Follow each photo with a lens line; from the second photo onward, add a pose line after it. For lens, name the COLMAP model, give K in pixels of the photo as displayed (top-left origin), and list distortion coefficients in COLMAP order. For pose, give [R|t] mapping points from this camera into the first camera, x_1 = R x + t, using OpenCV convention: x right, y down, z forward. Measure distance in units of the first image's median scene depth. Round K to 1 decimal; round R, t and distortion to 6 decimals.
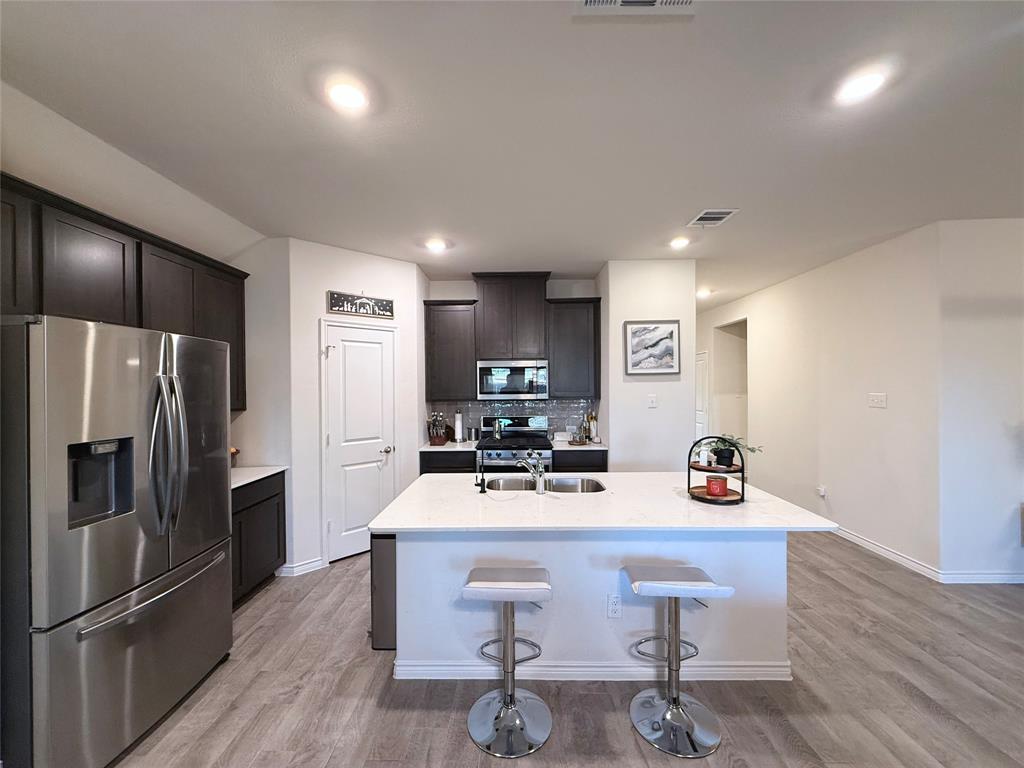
lens RADIAL K [[407.9, 0, 512.0], [0, 407.9, 384.0], [0, 0, 1]] dist [0.001596, 0.000206]
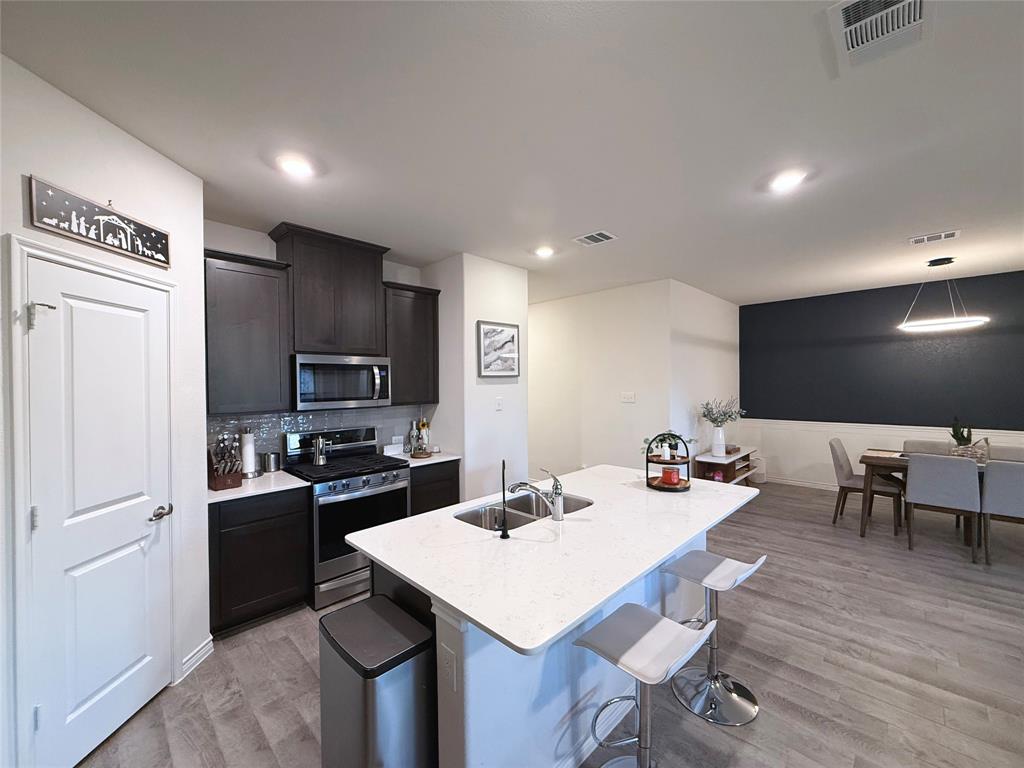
lens RADIAL K [[407.9, 0, 512.0], [0, 407.9, 384.0], [0, 0, 1]] dist [0.001596, 0.000206]
pose [[0.693078, -0.001074, 0.720862, -0.355051], [0.002128, 0.999998, -0.000557, -0.005359], [-0.720859, 0.001920, 0.693079, 0.288290]]
